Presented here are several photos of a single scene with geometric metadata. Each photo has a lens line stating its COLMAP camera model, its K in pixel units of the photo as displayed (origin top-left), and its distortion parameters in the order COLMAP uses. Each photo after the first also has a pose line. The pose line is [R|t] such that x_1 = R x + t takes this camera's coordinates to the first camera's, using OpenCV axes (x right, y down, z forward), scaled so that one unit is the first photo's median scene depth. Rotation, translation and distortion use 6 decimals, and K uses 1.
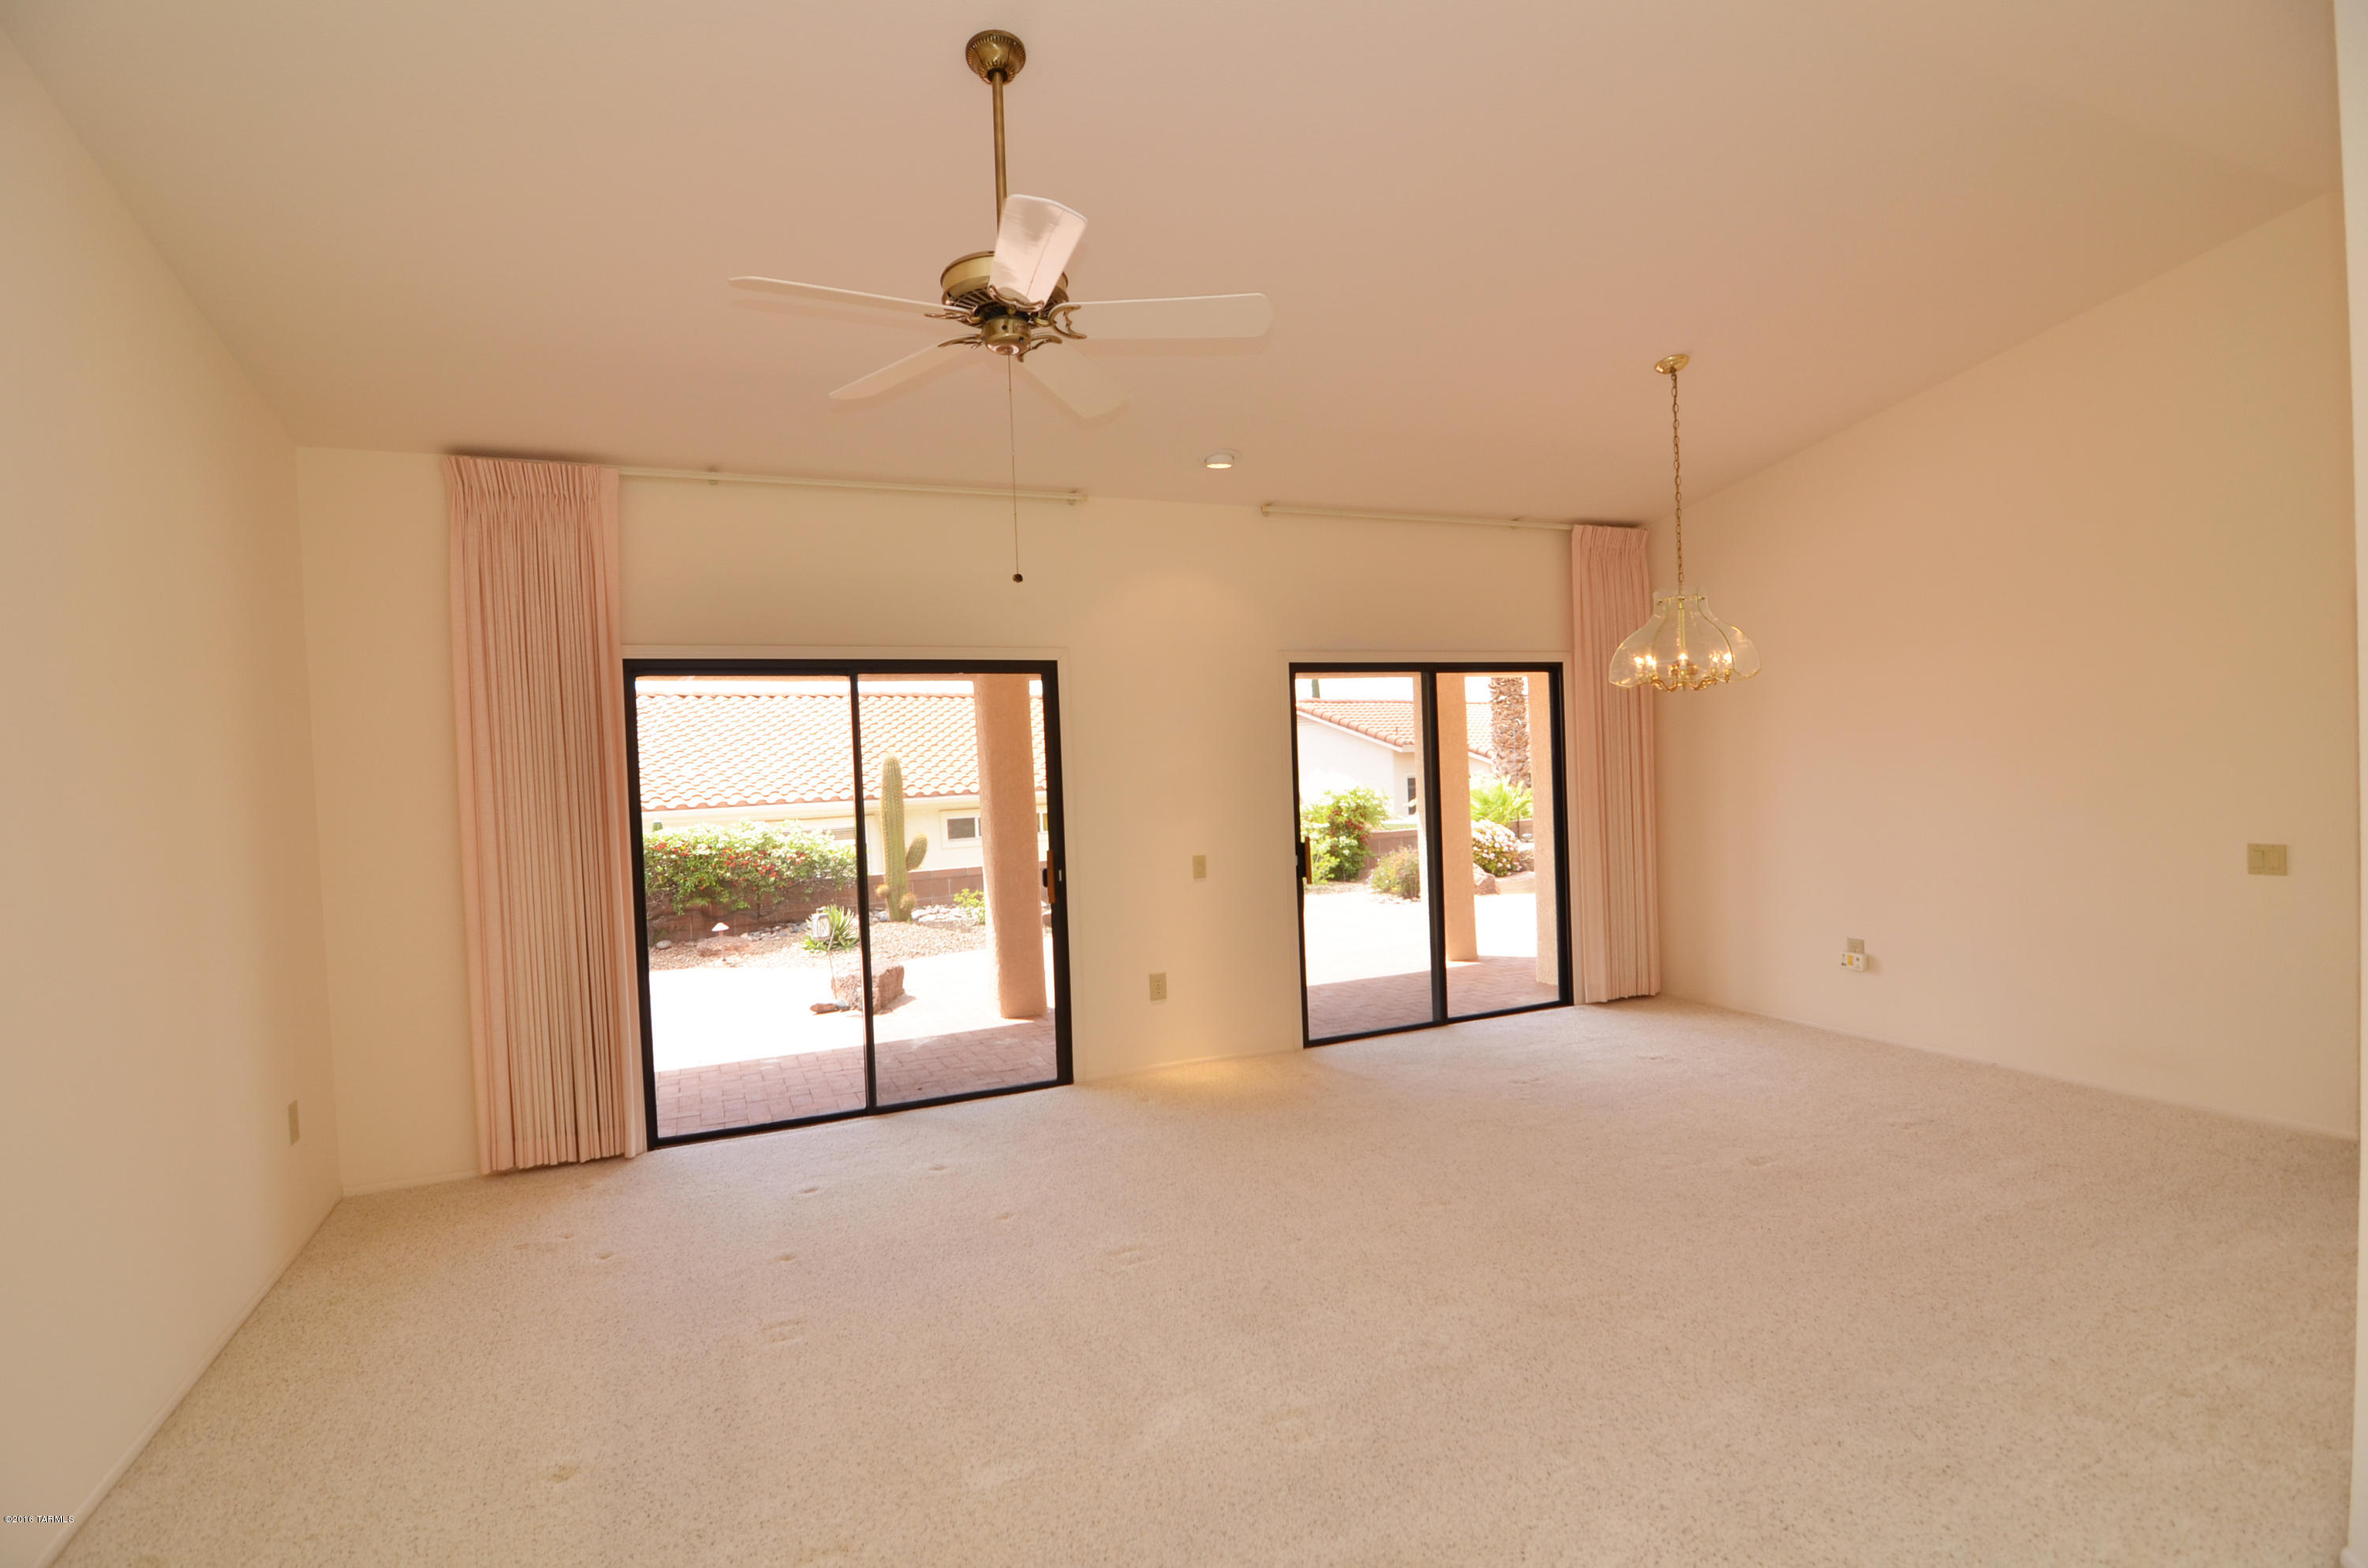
lens RADIAL K [[1130.0, 0, 1178.2], [0, 1130.0, 791.3], [0, 0, 1]] dist [-0.002238, -0.013294]
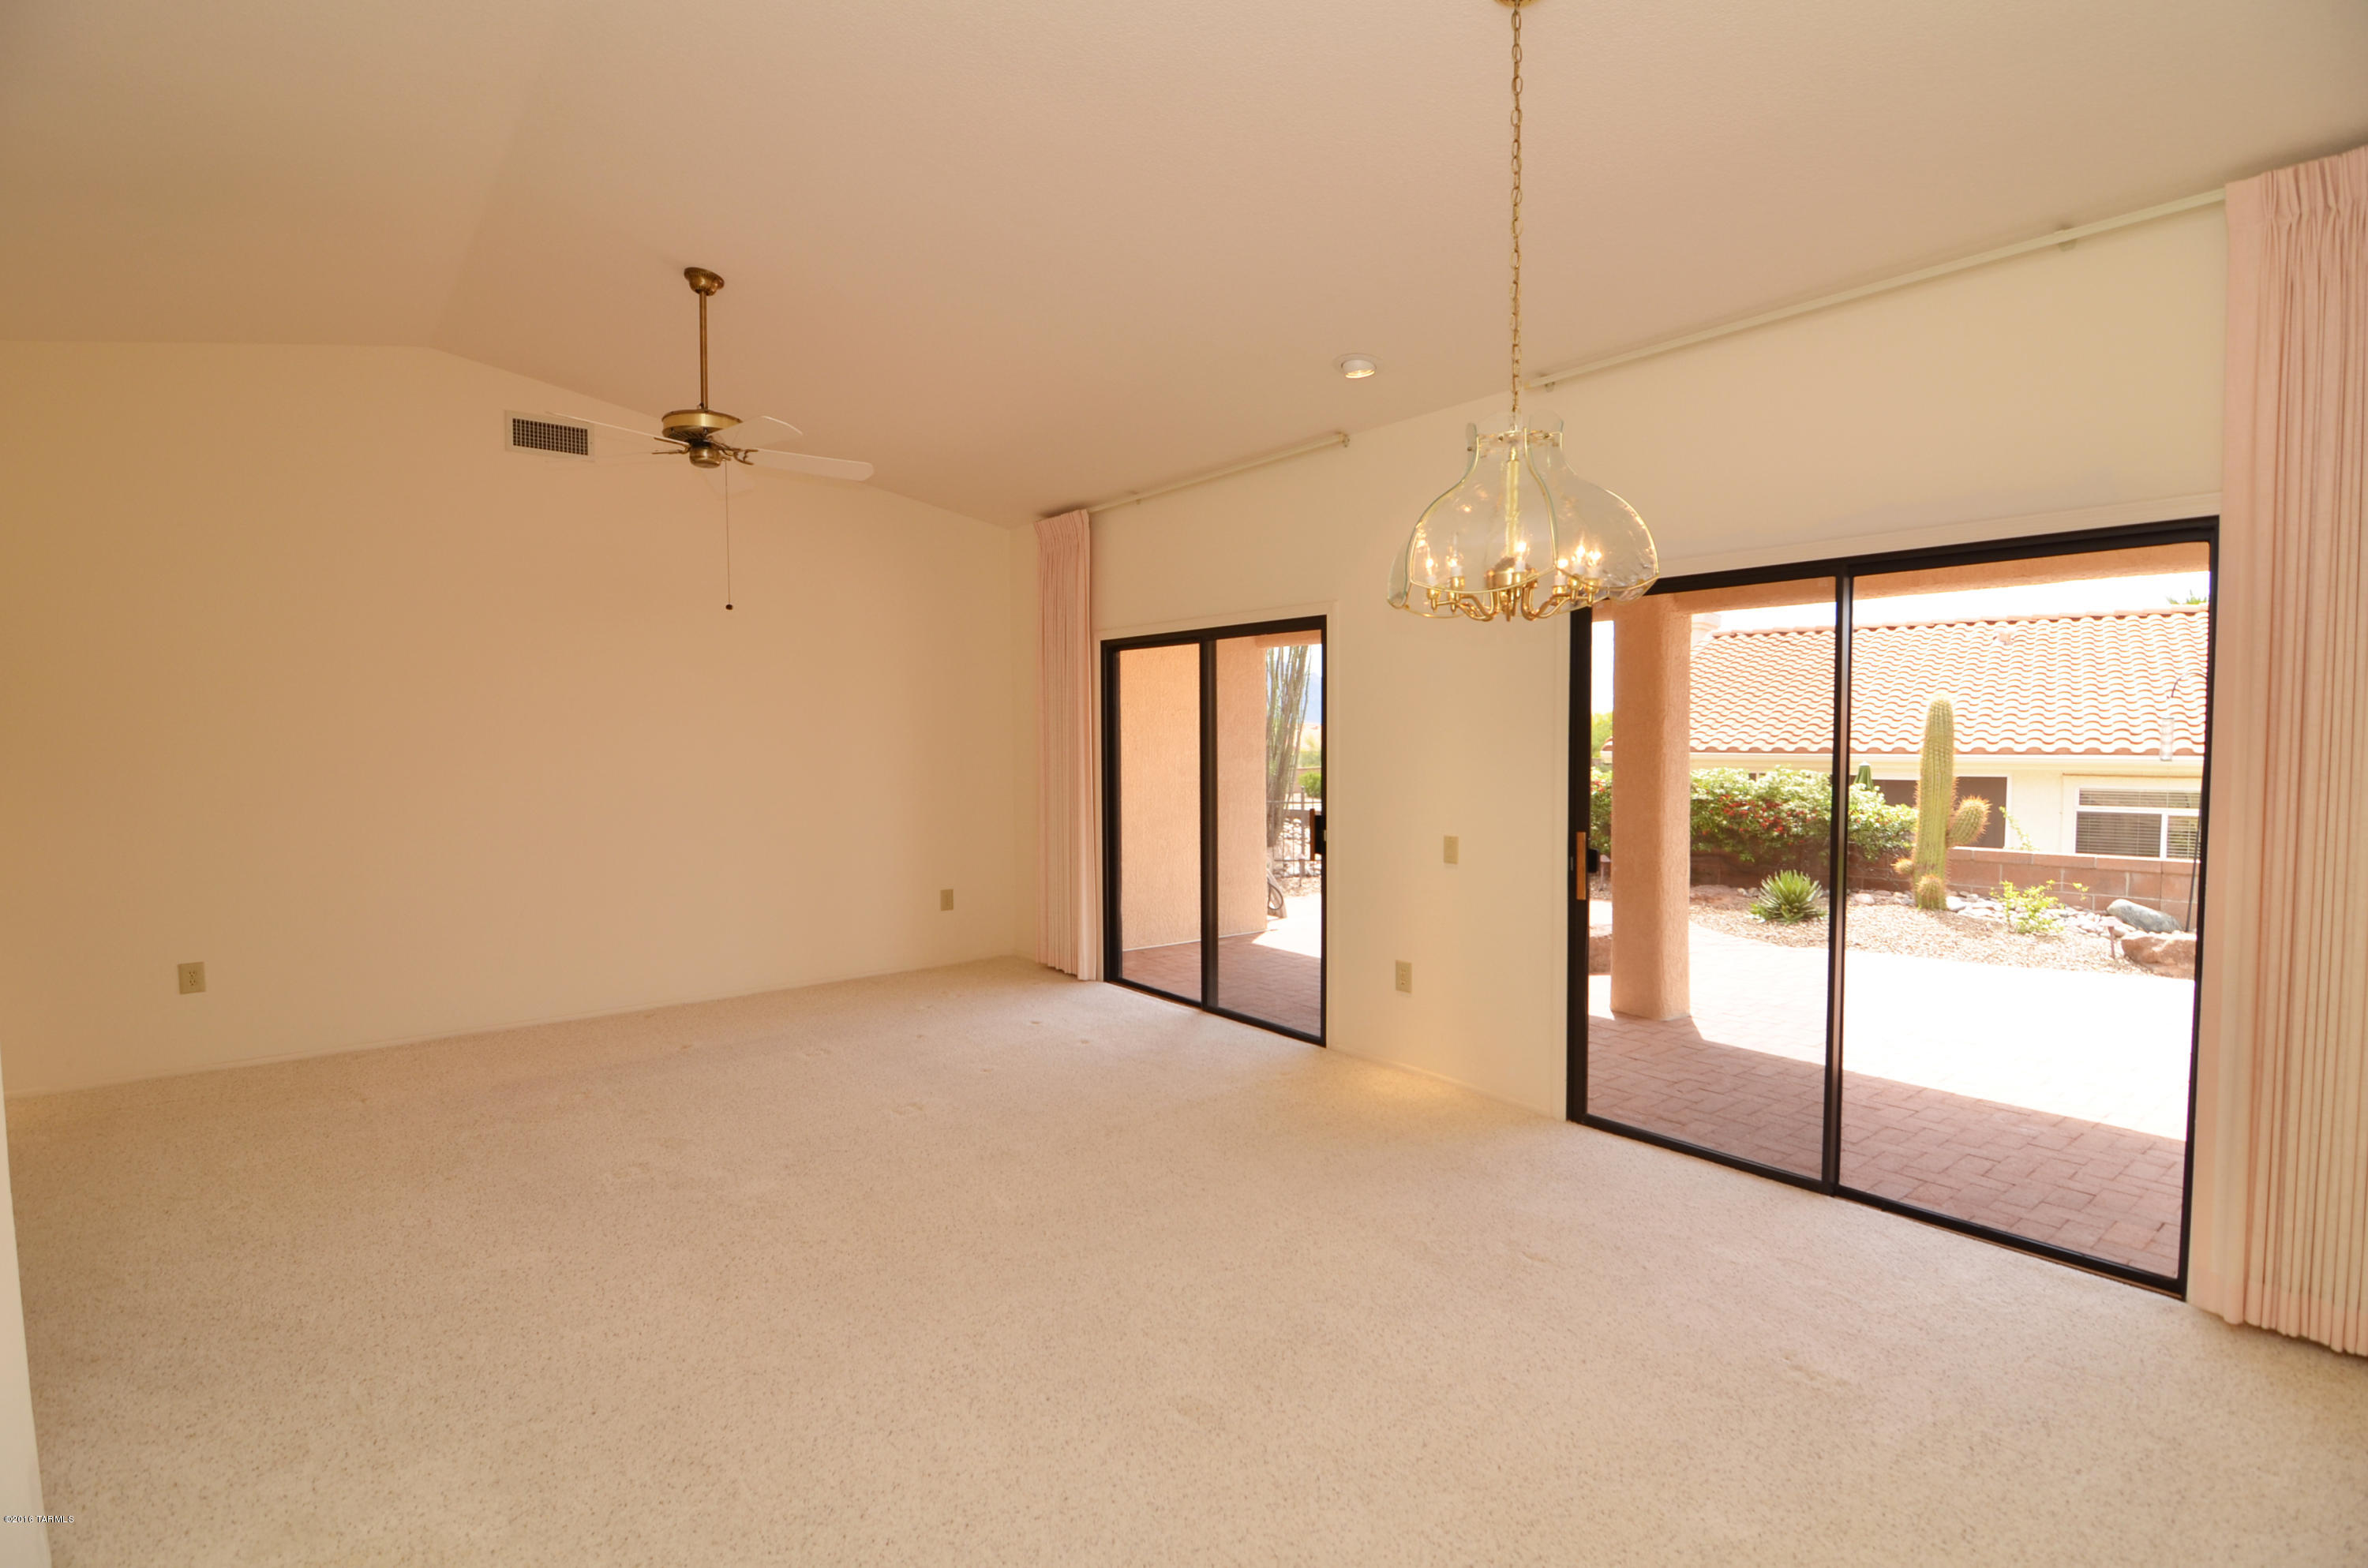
lens RADIAL K [[1126.7, 0, 1184.0], [0, 1126.7, 784.0], [0, 0, 1]] dist [-0.000360, -0.028645]
pose [[0.252238, 0.082513, -0.964141, 0.655894], [-0.025893, 0.996577, 0.078515, -0.035236], [0.967319, 0.005160, 0.253511, 0.516353]]
